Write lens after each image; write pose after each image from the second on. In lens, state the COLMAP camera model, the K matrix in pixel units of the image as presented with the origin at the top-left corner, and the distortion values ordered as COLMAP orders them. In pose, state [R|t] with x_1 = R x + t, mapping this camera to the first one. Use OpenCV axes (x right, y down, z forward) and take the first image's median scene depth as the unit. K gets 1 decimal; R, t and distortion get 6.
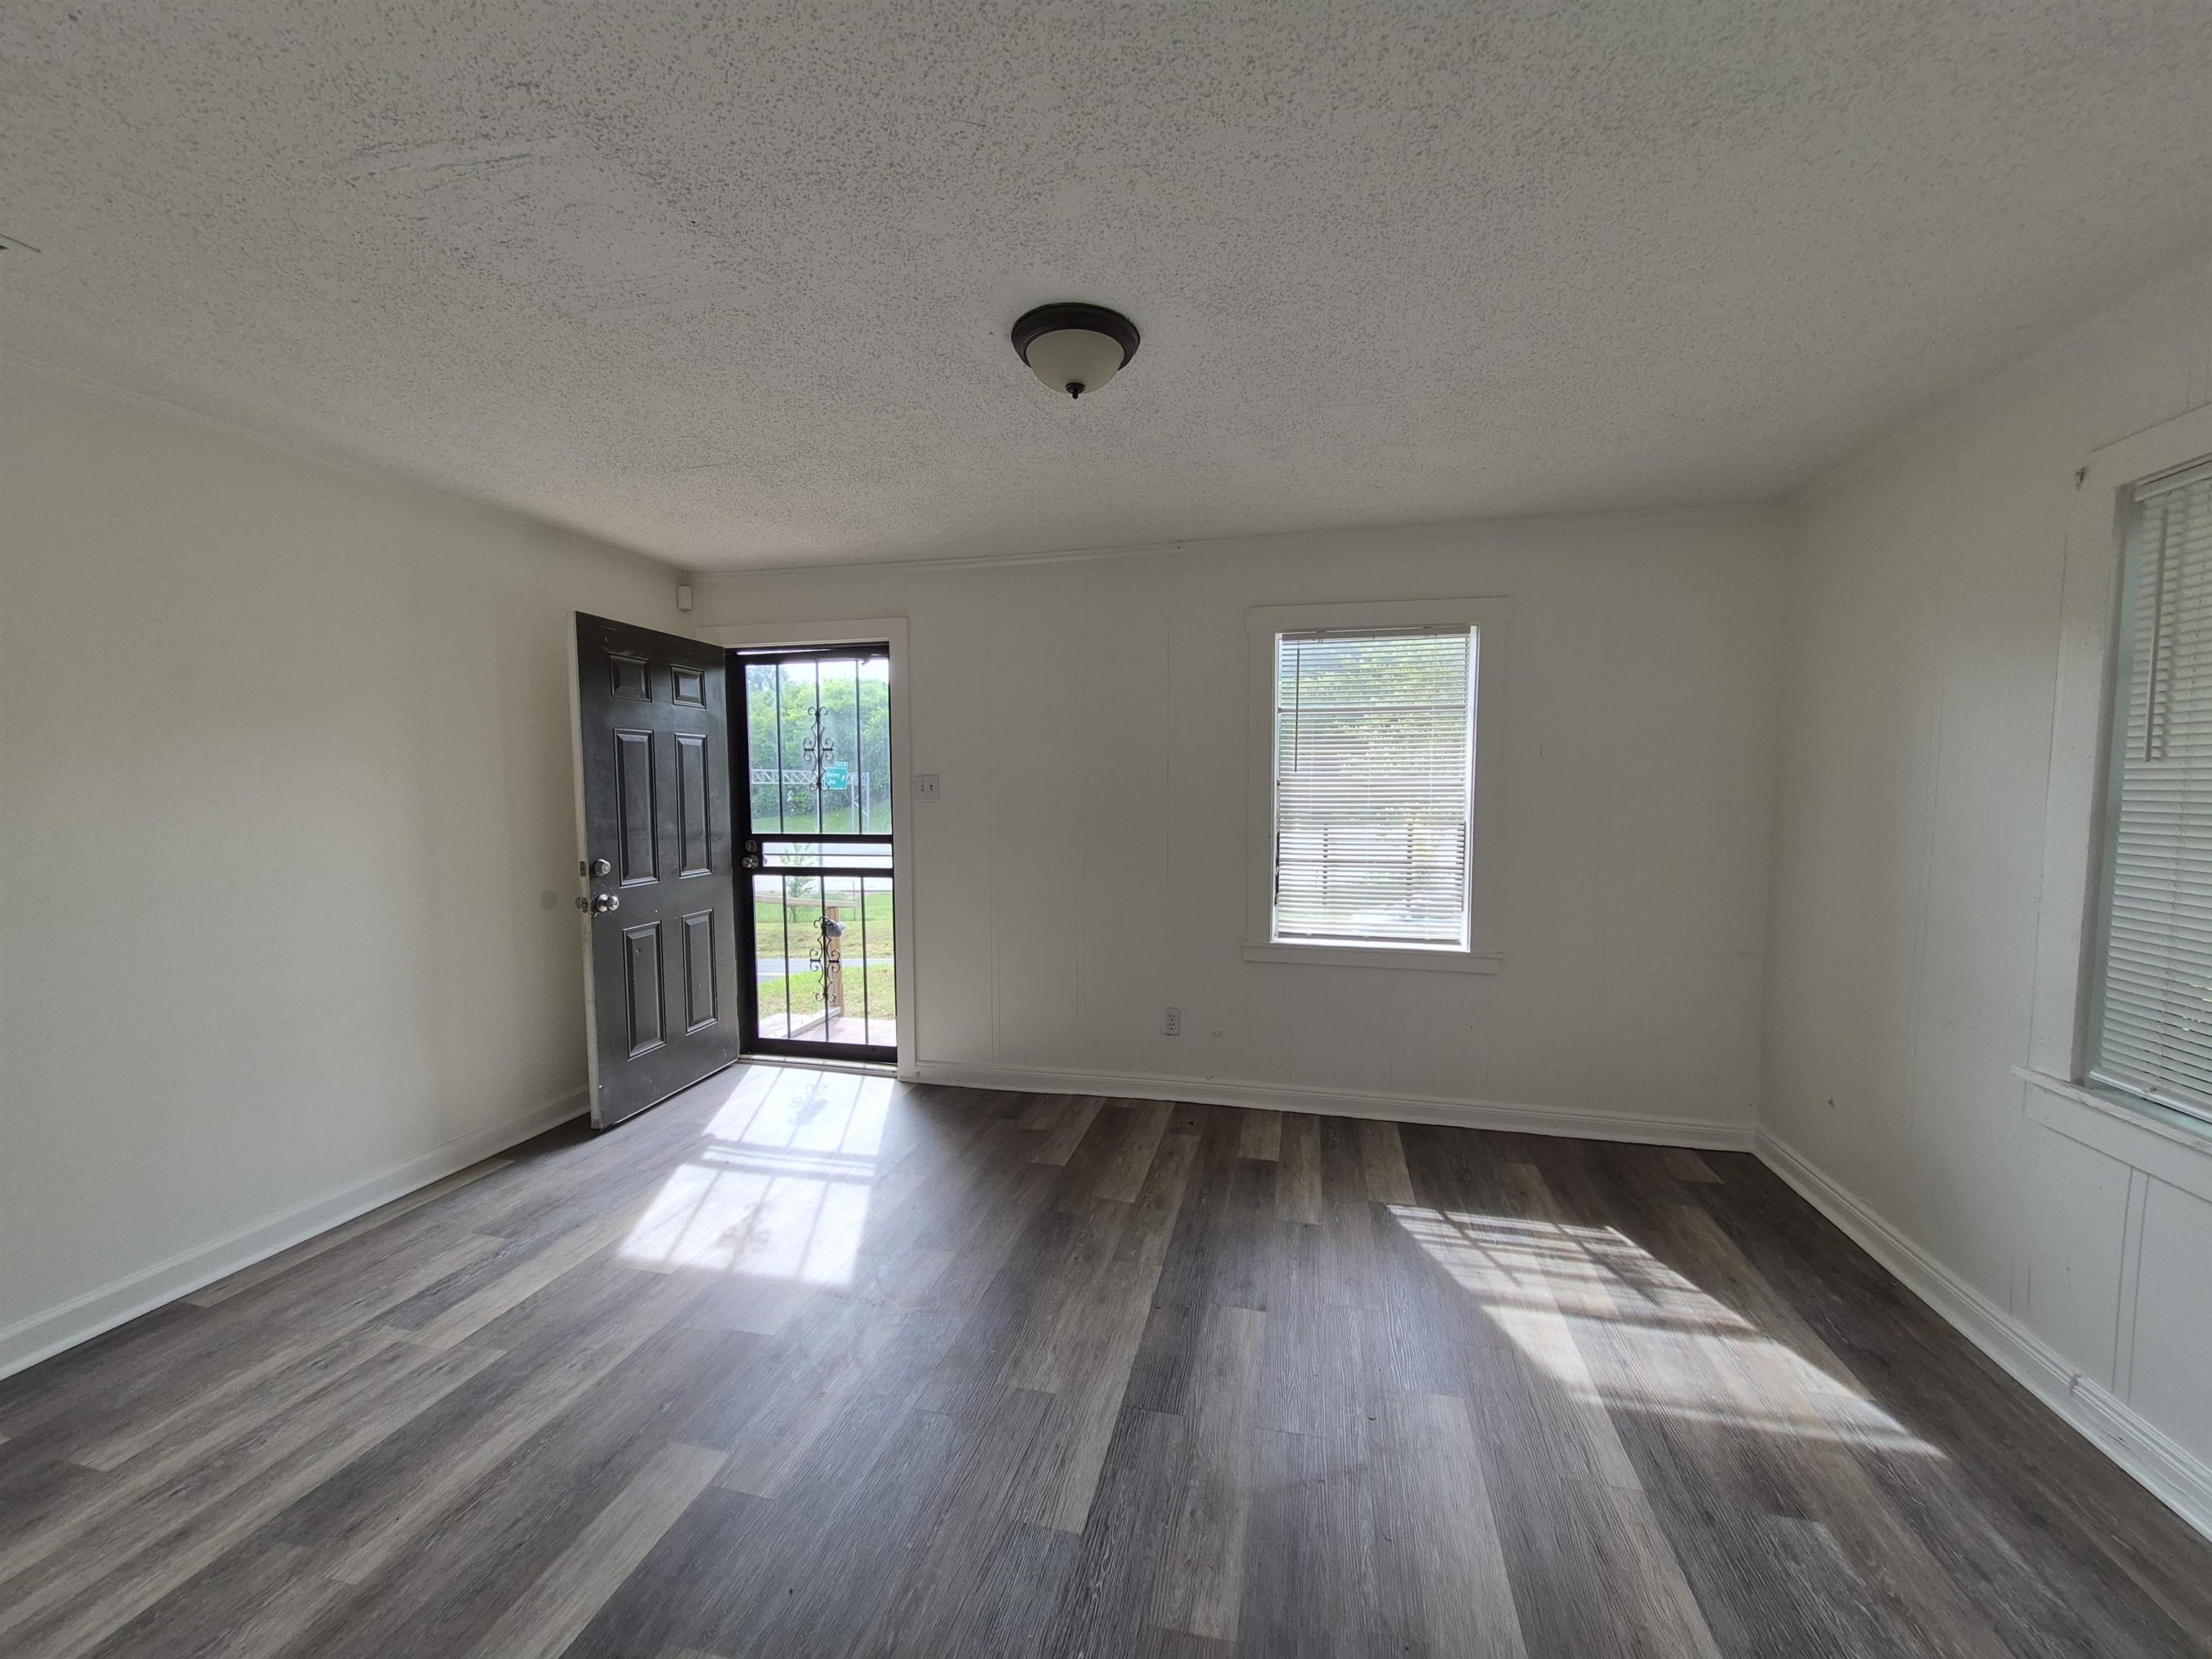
lens RADIAL K [[855.4, 0, 1114.1], [0, 855.4, 840.5], [0, 0, 1]] dist [0.000985, 0.000188]
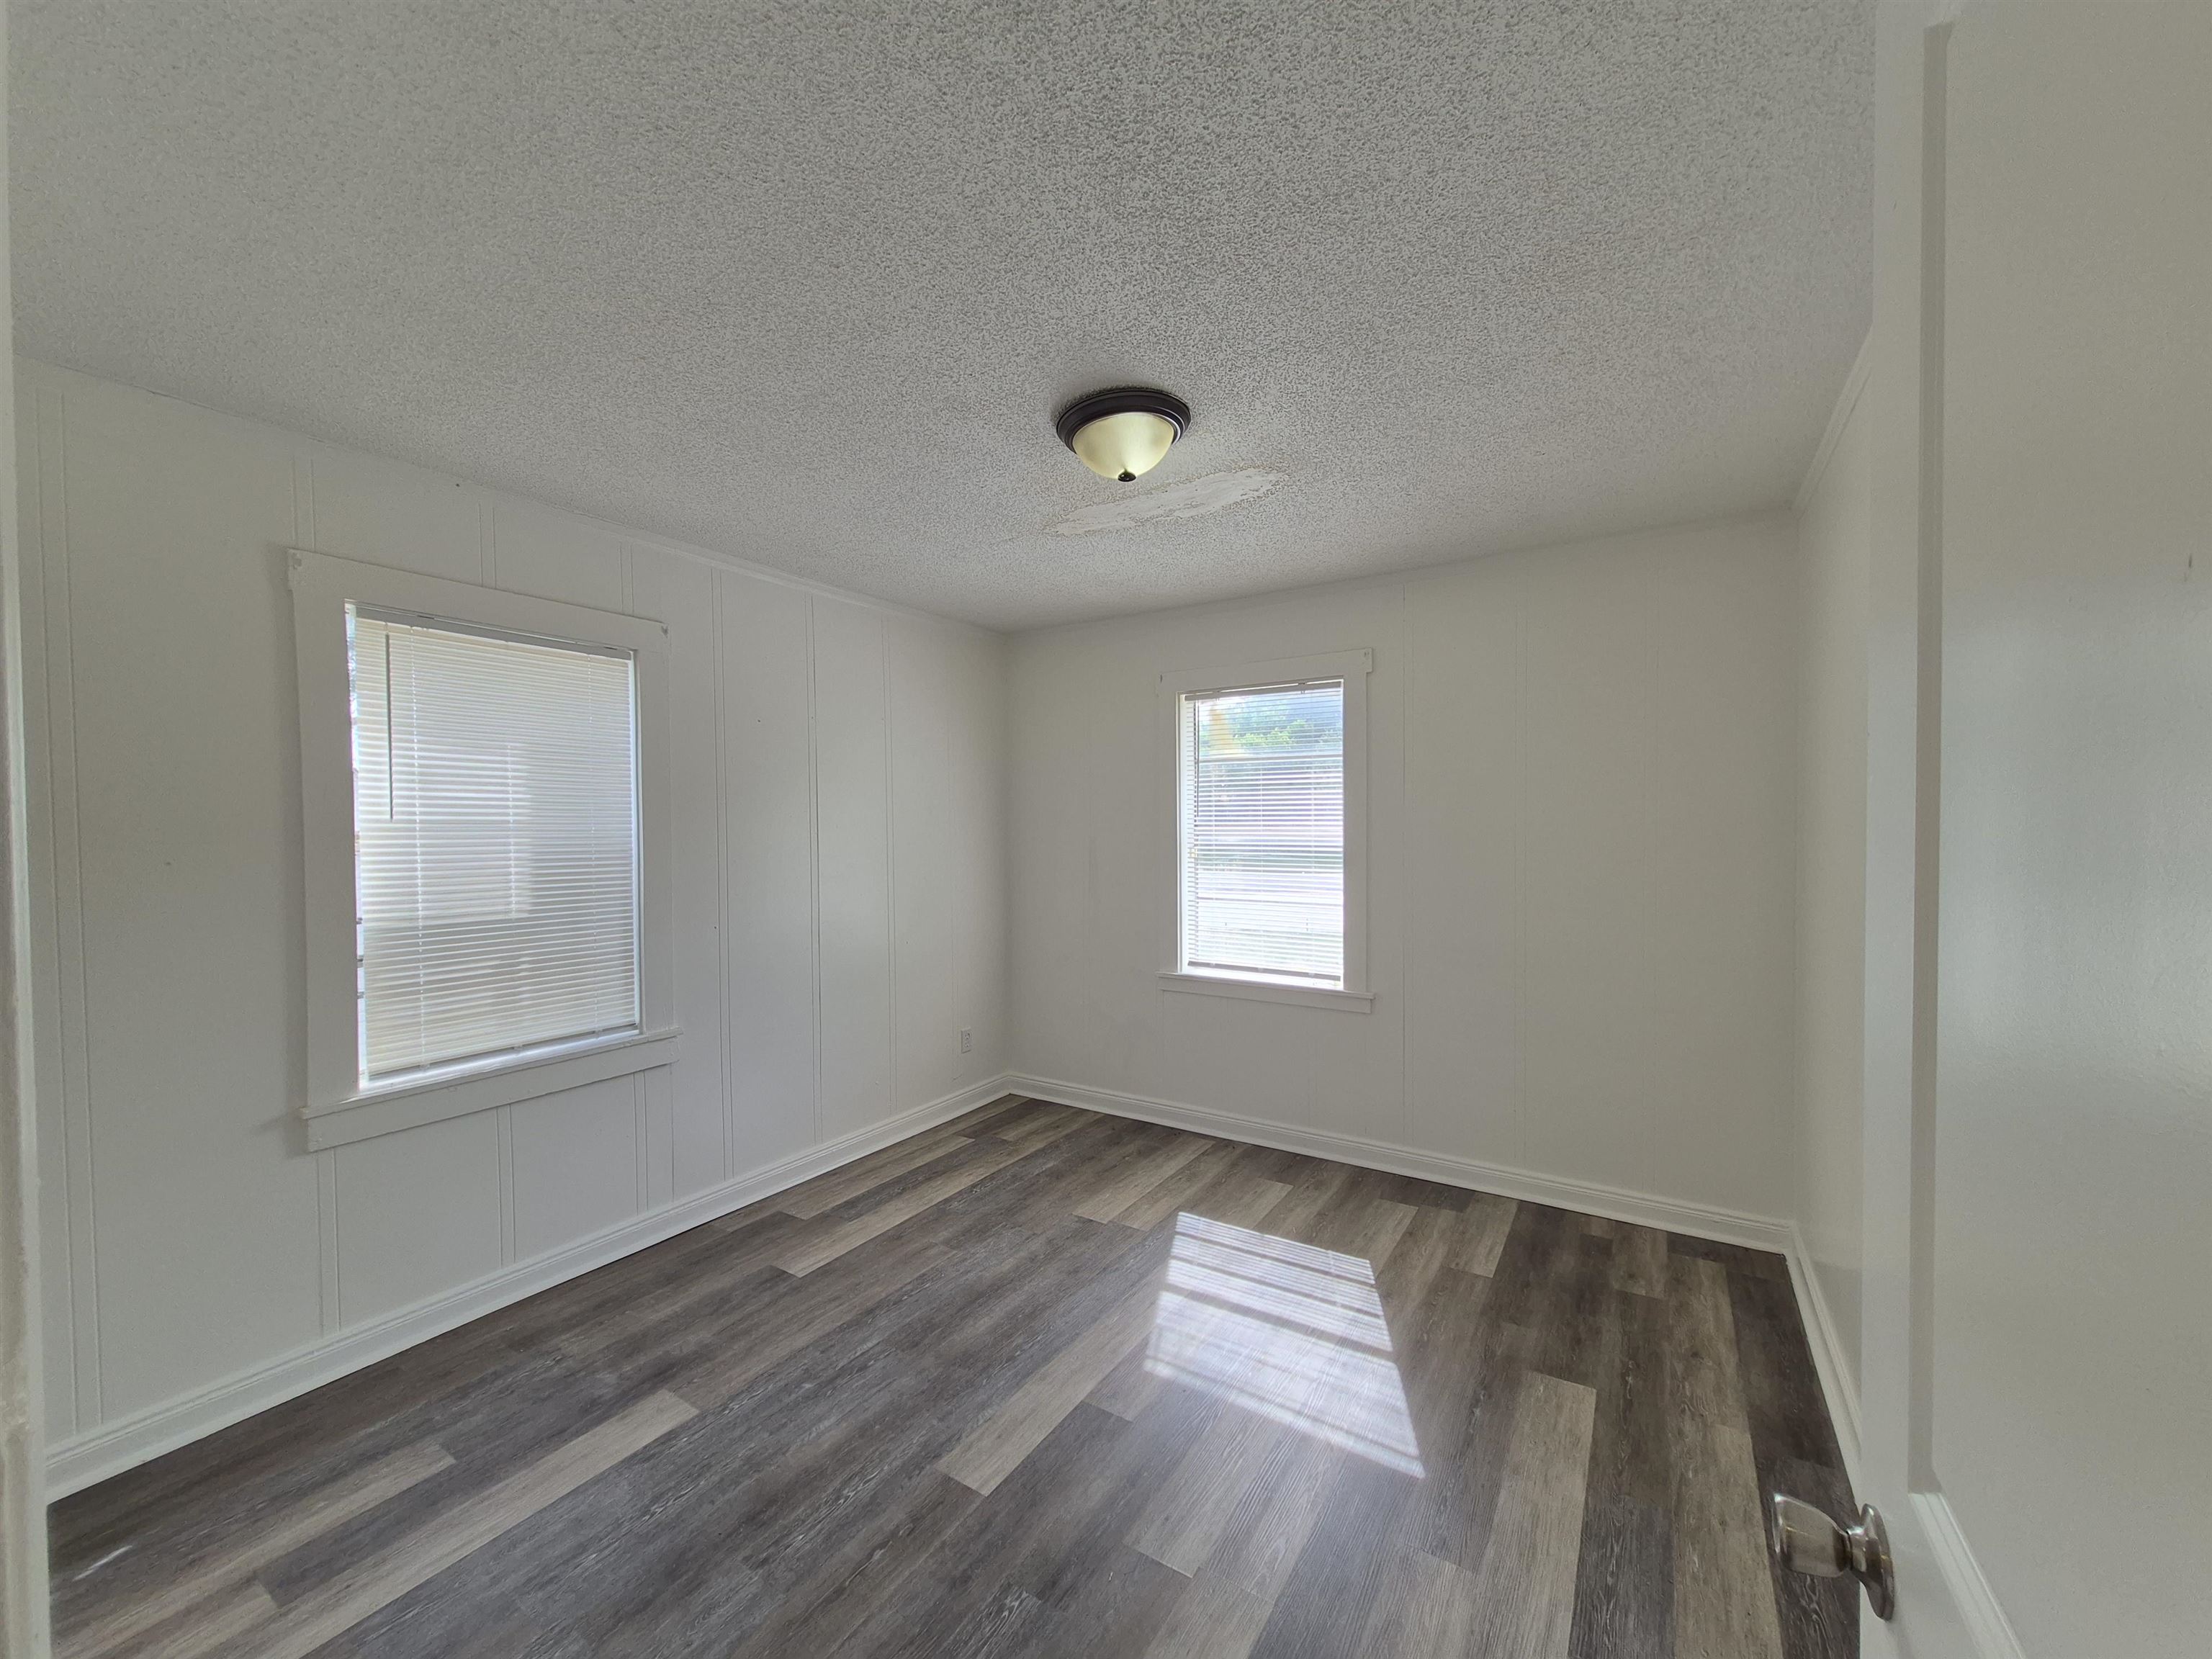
lens RADIAL K [[855.4, 0, 1100.9], [0, 855.4, 830.6], [0, 0, 1]] dist [0.000985, 0.000188]
pose [[0.932010, 0.007664, -0.362352, 0.505571], [-0.030378, 0.997910, -0.057030, 0.005365], [0.361158, 0.064160, 0.930295, -0.078809]]
